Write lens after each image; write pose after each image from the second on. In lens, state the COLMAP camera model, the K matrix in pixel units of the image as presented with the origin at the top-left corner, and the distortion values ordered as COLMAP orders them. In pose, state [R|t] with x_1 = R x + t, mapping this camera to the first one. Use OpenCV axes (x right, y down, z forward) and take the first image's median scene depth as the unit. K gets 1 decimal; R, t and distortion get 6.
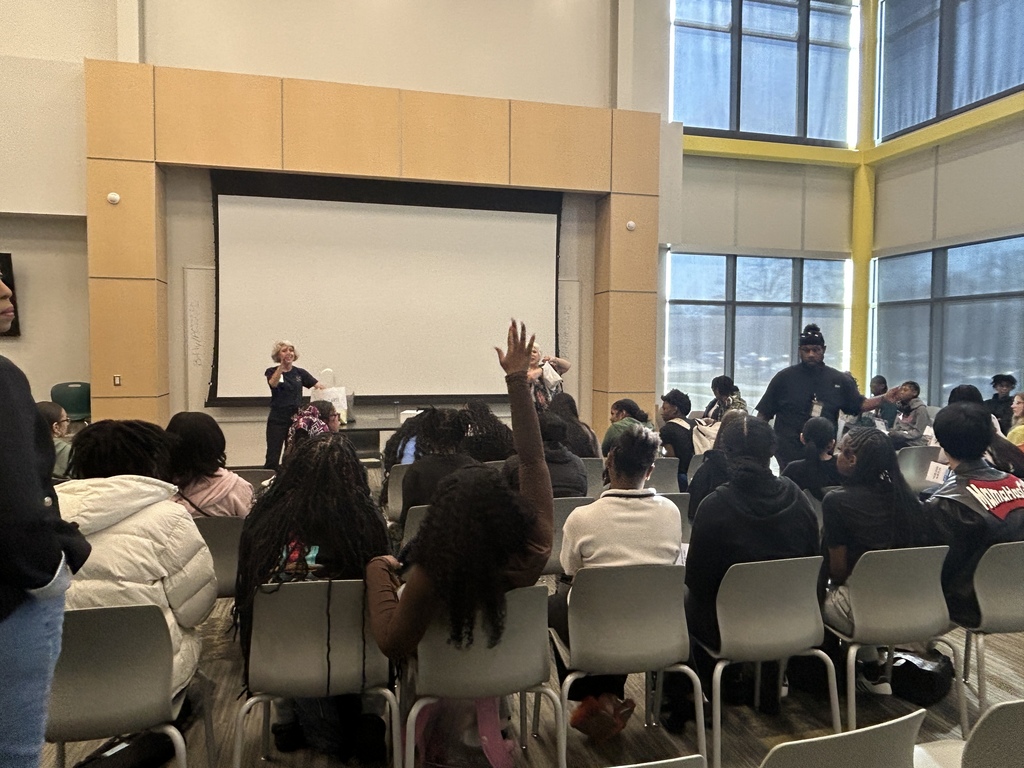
lens RADIAL K [[685.9, 0, 512.0], [0, 685.9, 384.0], [0, 0, 1]] dist [0.007630, -0.006193]
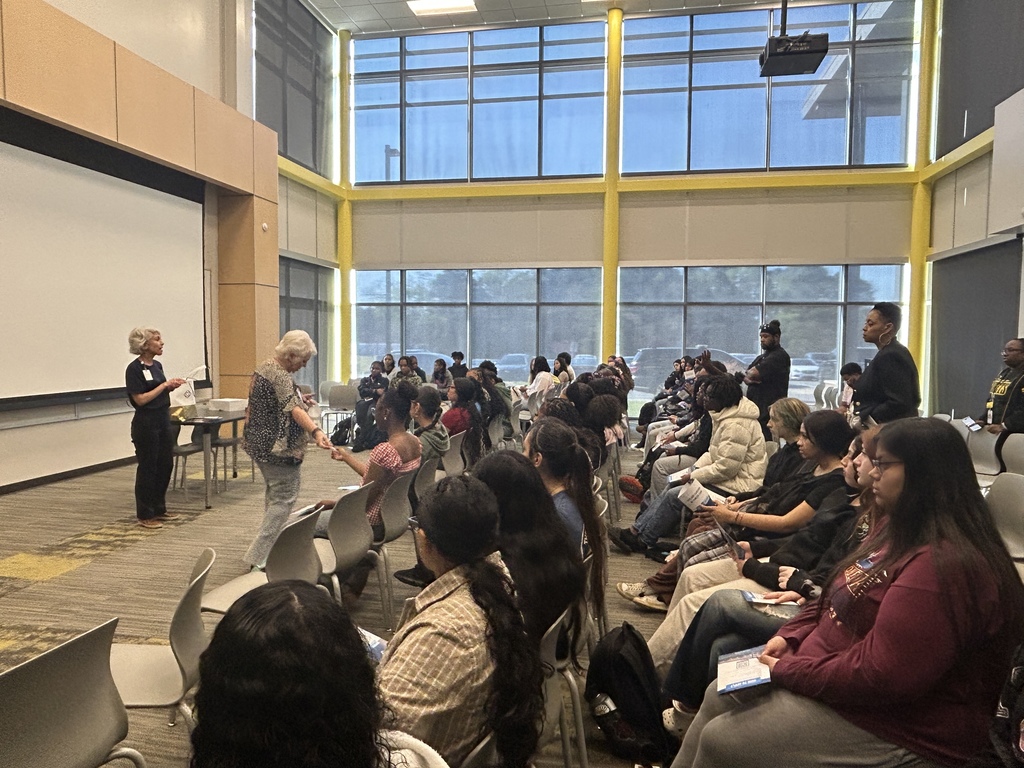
lens RADIAL K [[727.4, 0, 512.0], [0, 727.4, 384.0], [0, 0, 1]] dist [0.003999, 0.000213]
pose [[0.418389, -0.056537, 0.906507, -0.774445], [0.037585, 0.998284, 0.044914, -0.008139], [-0.907490, 0.015279, 0.419796, 0.123032]]
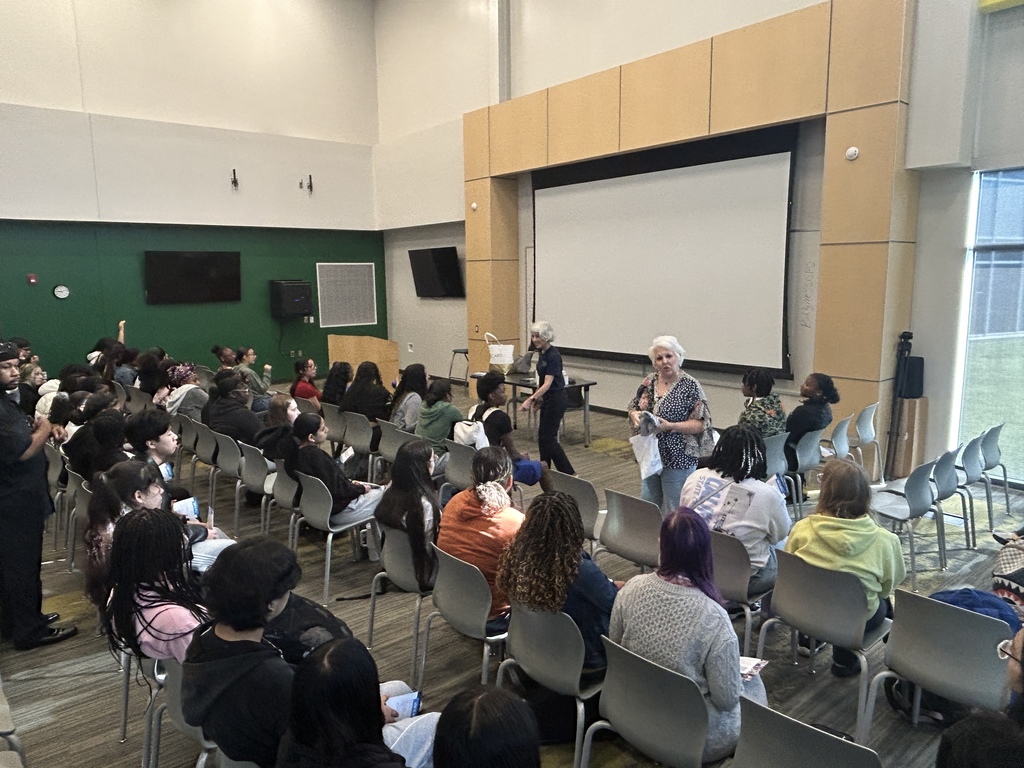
lens RADIAL K [[685.9, 0, 512.0], [0, 685.9, 384.0], [0, 0, 1]] dist [0.007630, -0.006193]
pose [[0.448121, 0.127743, -0.884799, 0.699922], [-0.027761, 0.991249, 0.129052, -0.071685], [0.893542, -0.033268, 0.447746, 0.337790]]
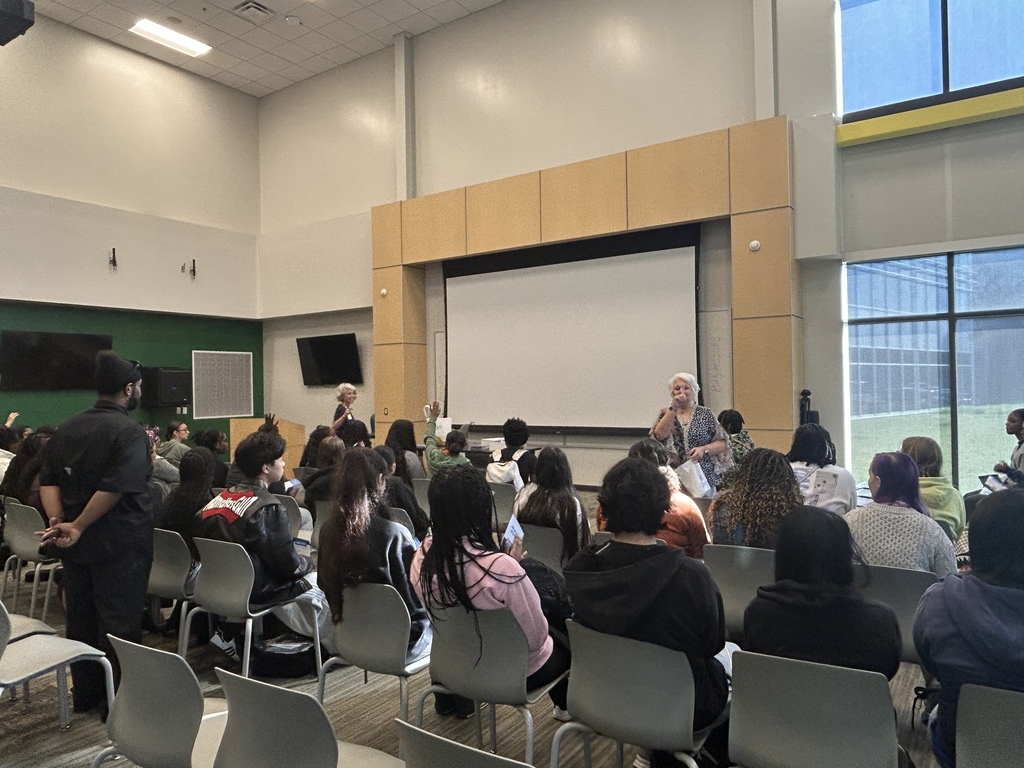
lens RADIAL K [[685.9, 0, 512.0], [0, 685.9, 384.0], [0, 0, 1]] dist [0.007630, -0.006193]
pose [[0.677680, -0.021650, -0.735038, 0.624330], [-0.013227, 0.999046, -0.041622, -0.006761], [0.735238, 0.037928, 0.676747, 0.158047]]
